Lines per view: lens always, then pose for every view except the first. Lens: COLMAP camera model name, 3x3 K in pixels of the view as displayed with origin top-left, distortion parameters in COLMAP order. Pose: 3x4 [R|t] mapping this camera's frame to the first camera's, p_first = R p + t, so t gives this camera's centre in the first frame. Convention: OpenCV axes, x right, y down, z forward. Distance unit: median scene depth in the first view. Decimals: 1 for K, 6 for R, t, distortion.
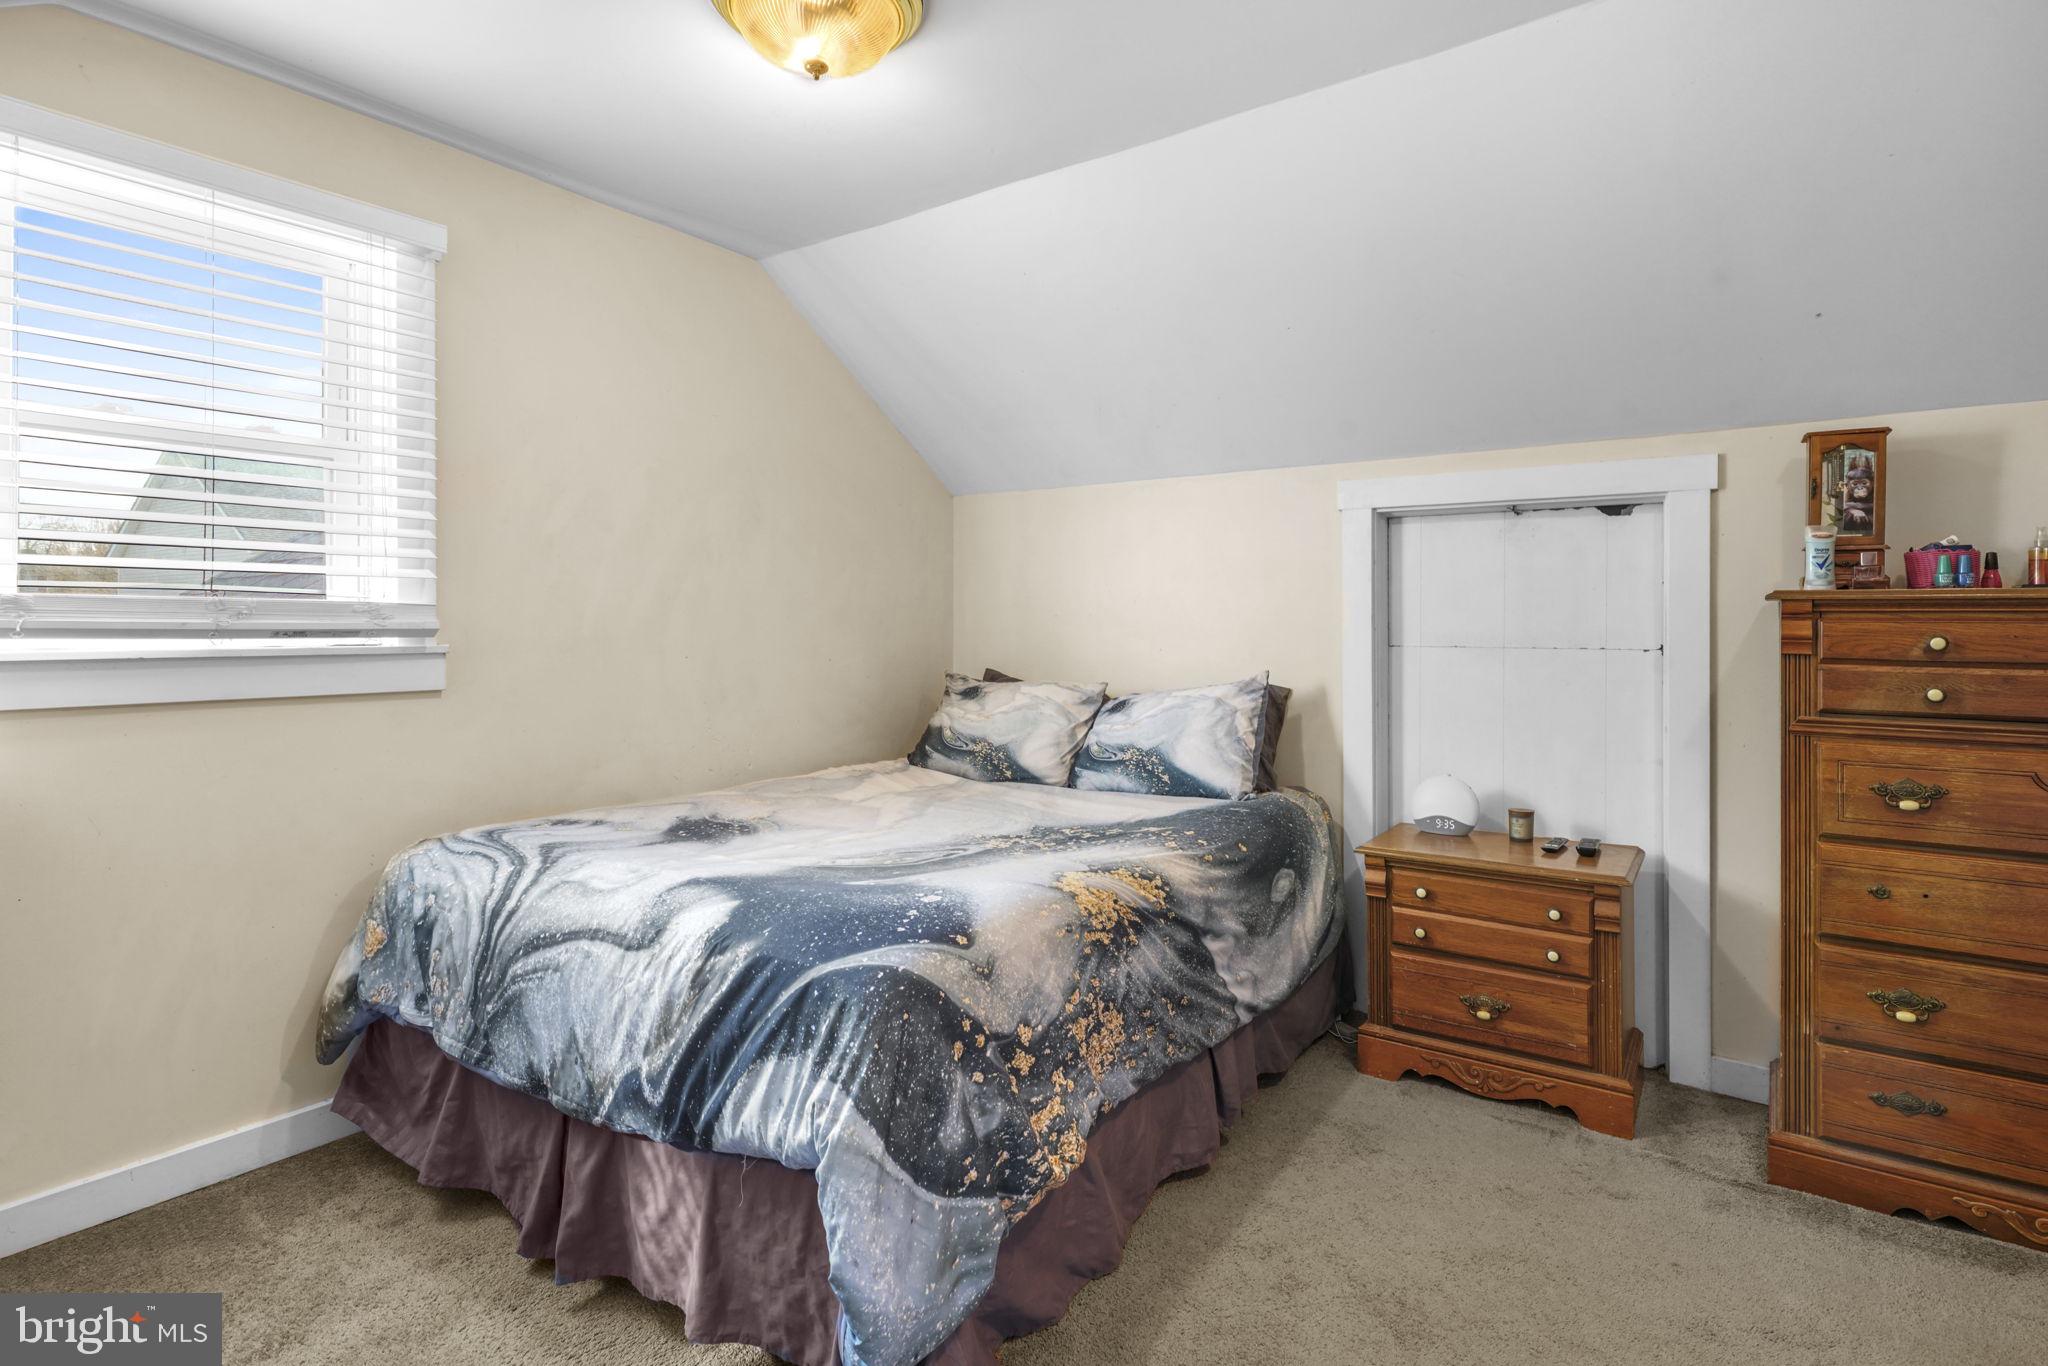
lens RADIAL K [[1016.1, 0, 1024.5], [0, 1016.1, 640.5], [0, 0, 1]] dist [0.004834, 0.000440]
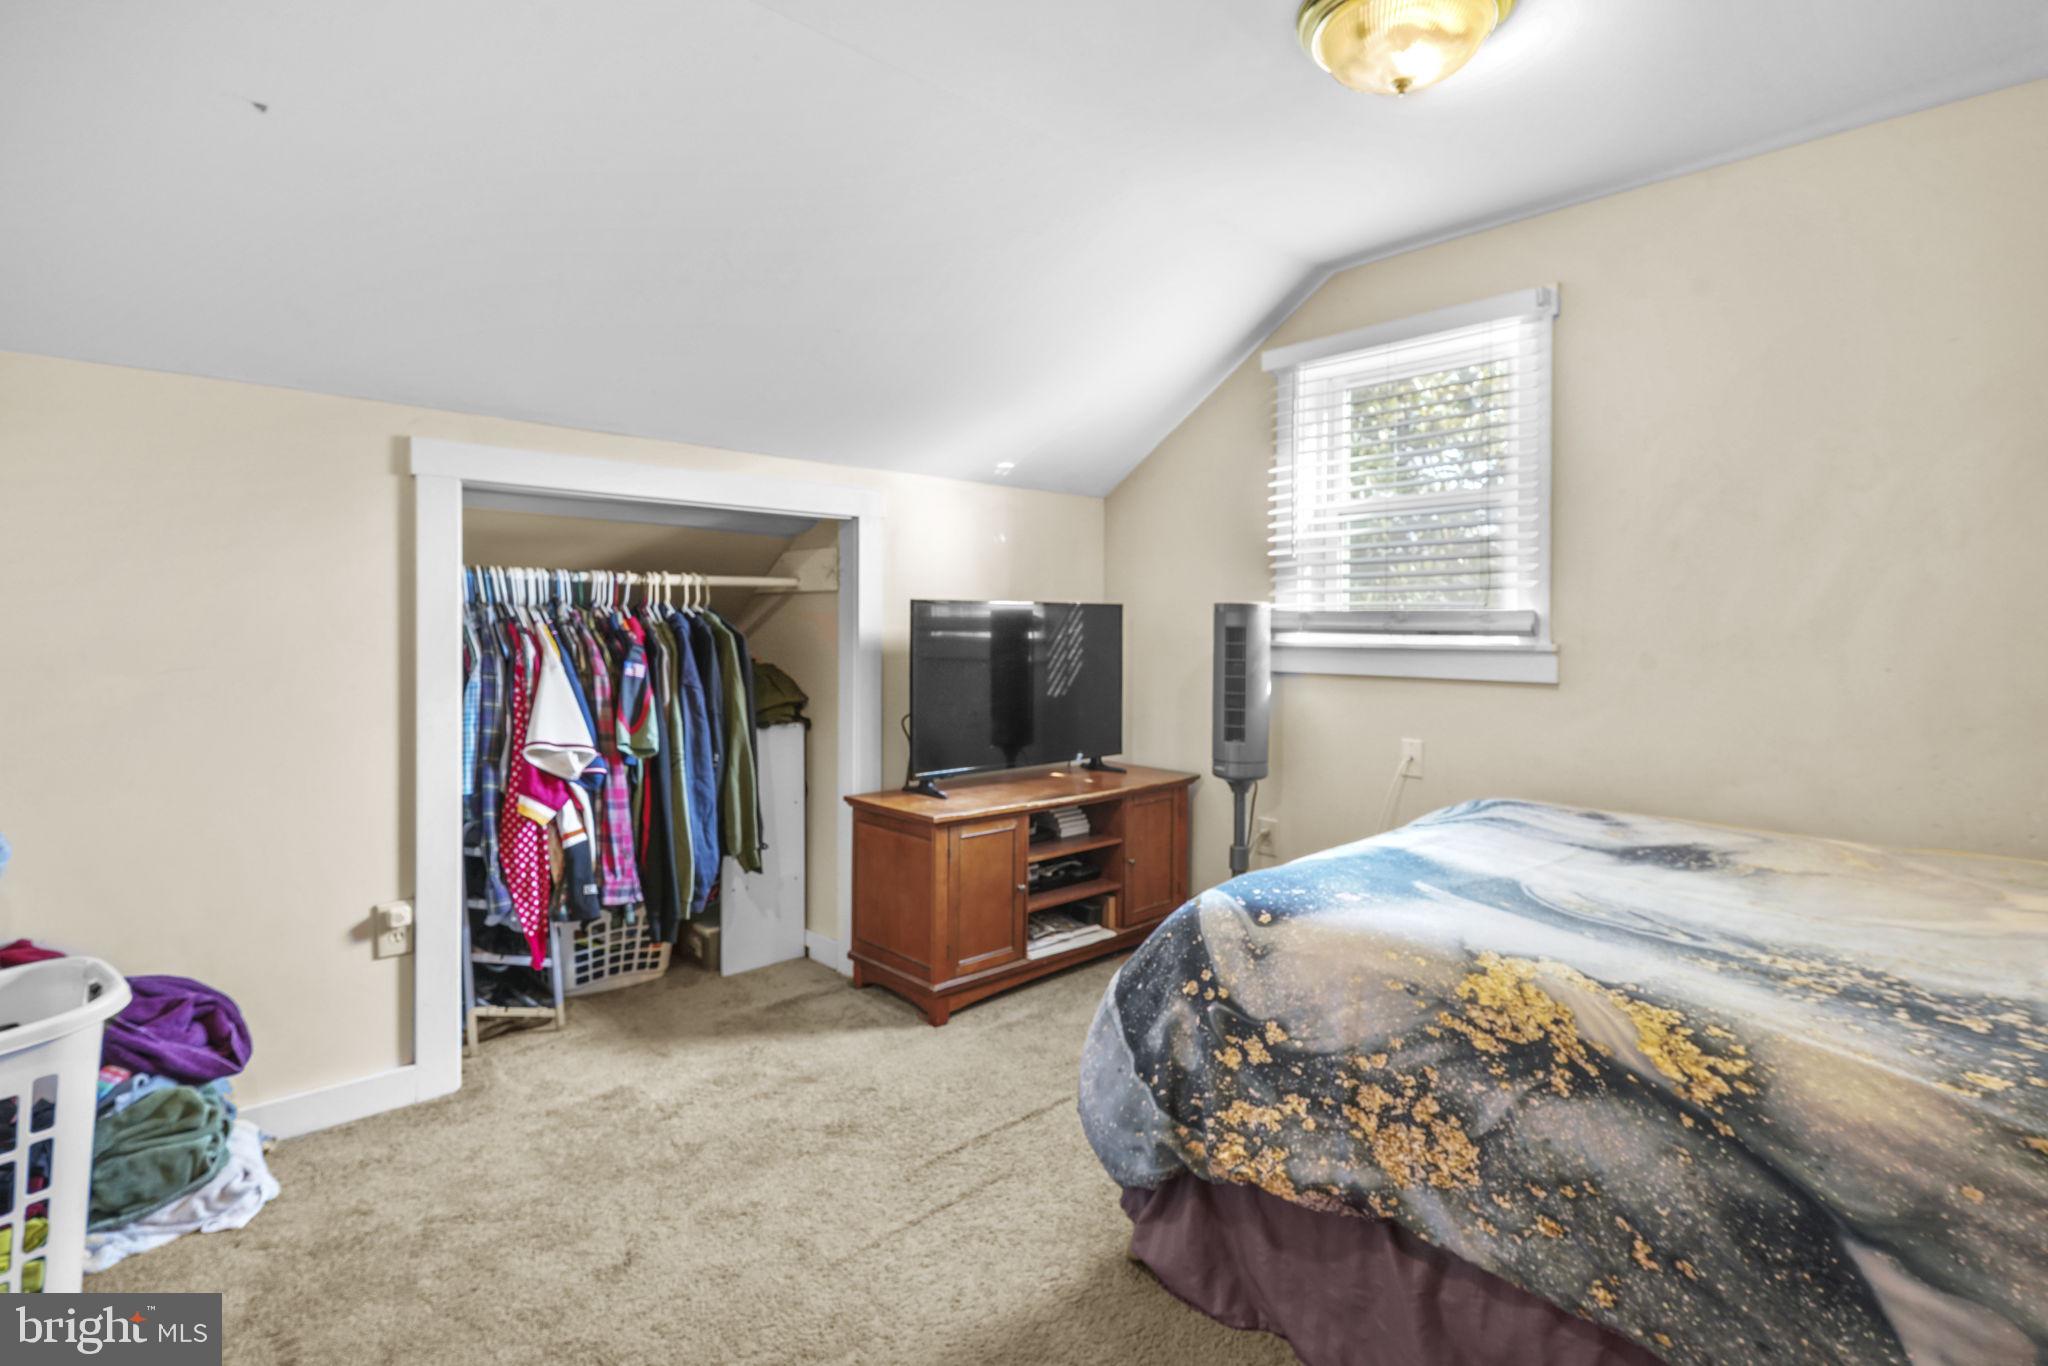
lens RADIAL K [[1016.1, 0, 1024.5], [0, 1016.1, 640.5], [0, 0, 1]] dist [0.004834, 0.000440]
pose [[-0.183654, 0.010453, -0.982935, 0.872432], [-0.019792, 0.999701, 0.014330, -0.005432], [0.982792, 0.022086, -0.183393, 0.799788]]
